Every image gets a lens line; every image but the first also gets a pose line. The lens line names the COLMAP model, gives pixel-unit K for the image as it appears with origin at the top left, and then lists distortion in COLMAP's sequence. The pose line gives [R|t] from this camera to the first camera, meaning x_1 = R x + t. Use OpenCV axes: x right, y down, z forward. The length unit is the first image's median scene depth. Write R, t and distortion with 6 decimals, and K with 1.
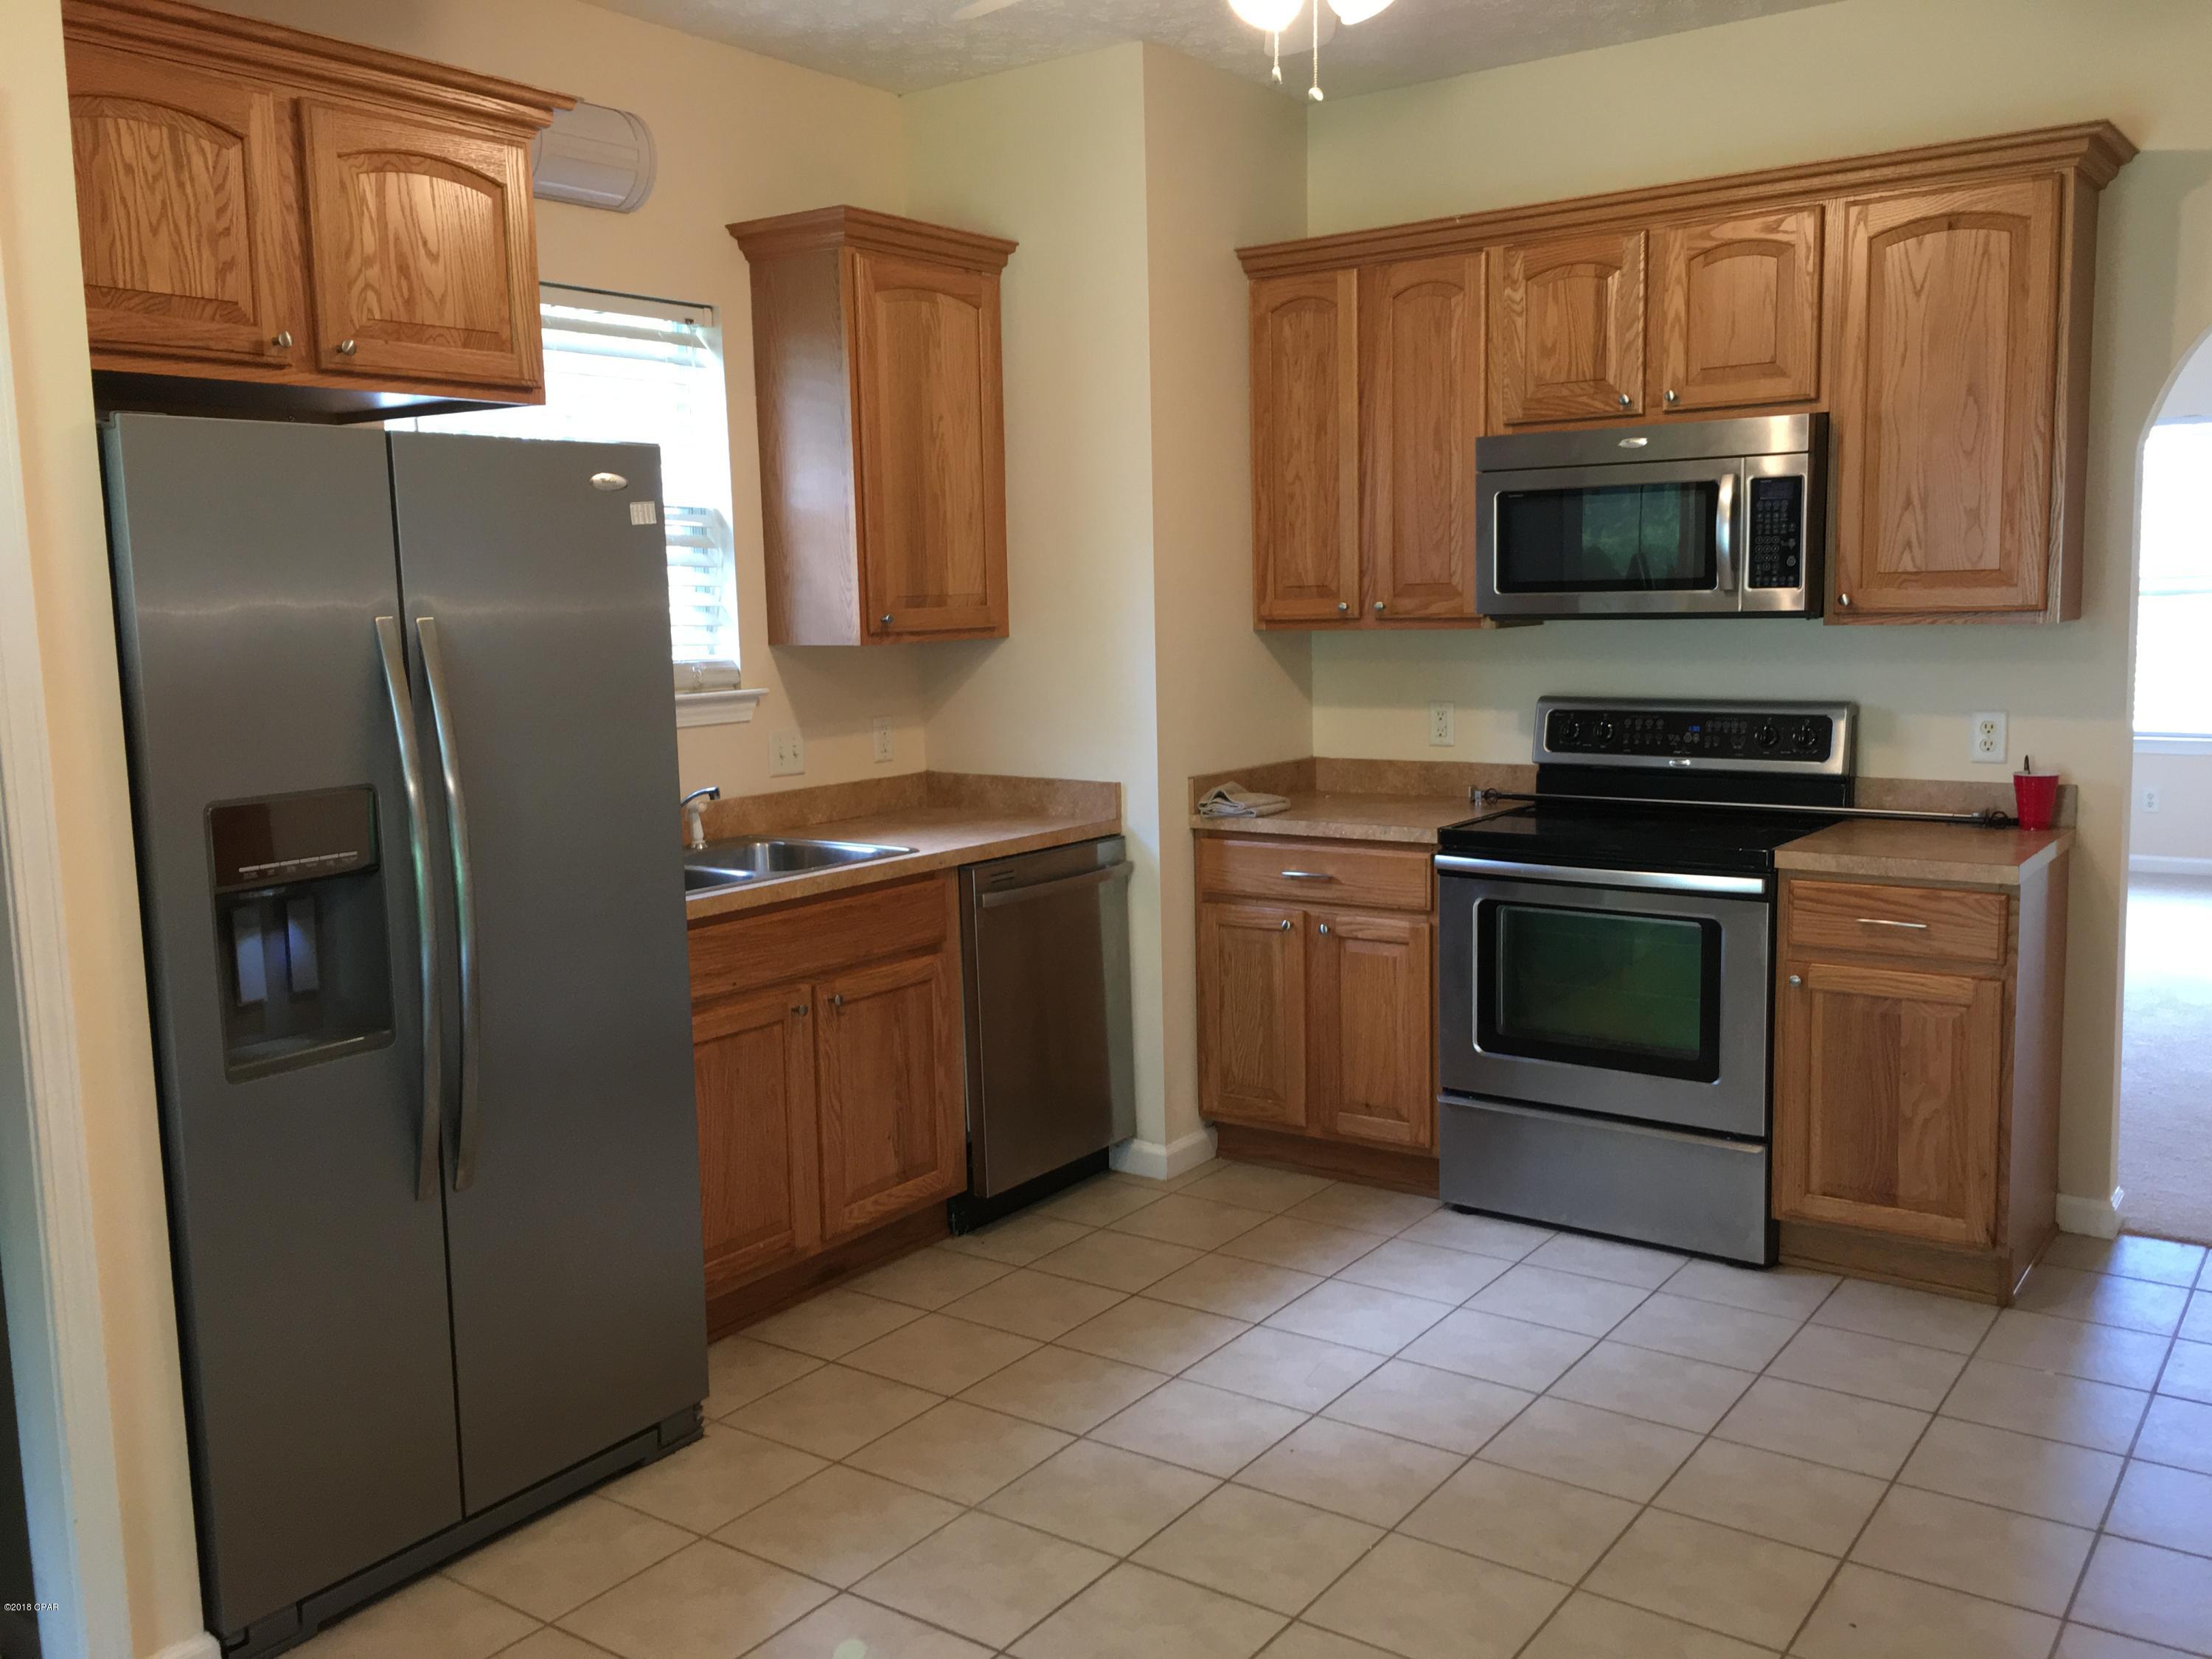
lens RADIAL K [[1884.9, 0, 1097.5], [0, 1884.9, 824.2], [0, 0, 1]] dist [0.070309, -0.090081]
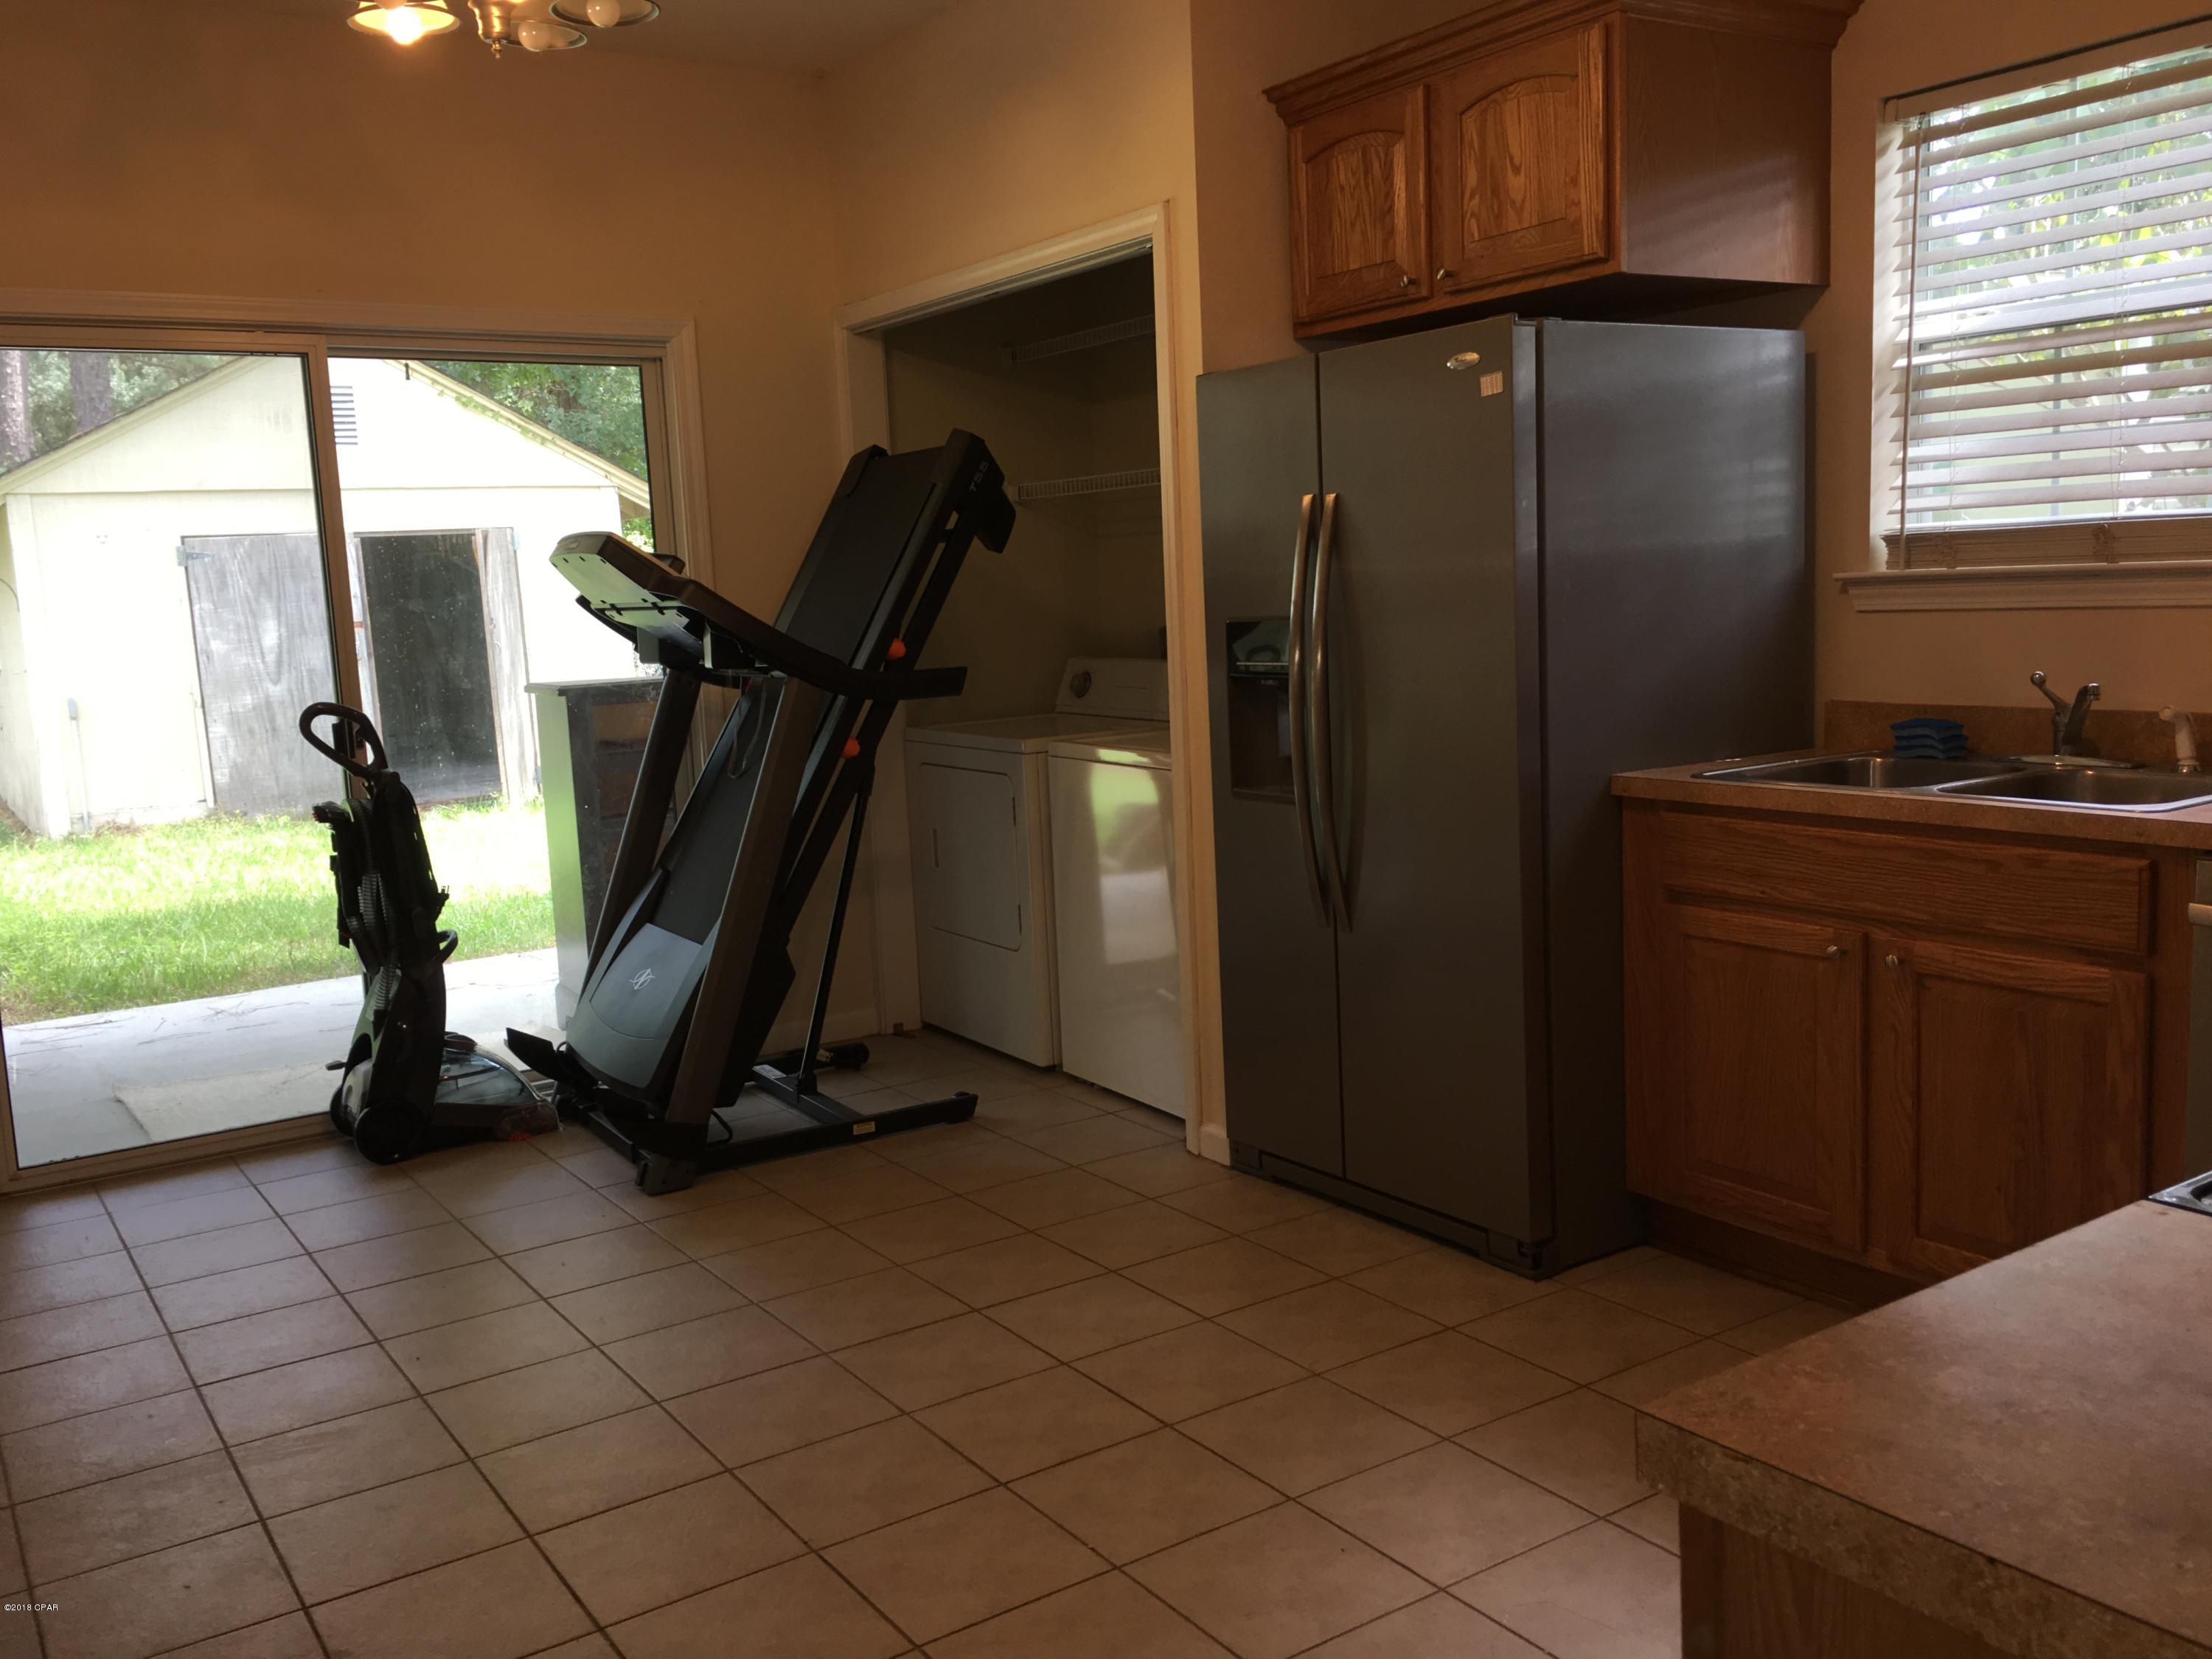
lens RADIAL K [[1884.9, 0, 1098.5], [0, 1884.9, 814.0], [0, 0, 1]] dist [0.070309, -0.090081]
pose [[-0.351433, 0.156877, -0.922976, 0.866191], [-0.062763, 0.979695, 0.190416, -0.118785], [0.934107, 0.124847, -0.334451, 1.198527]]
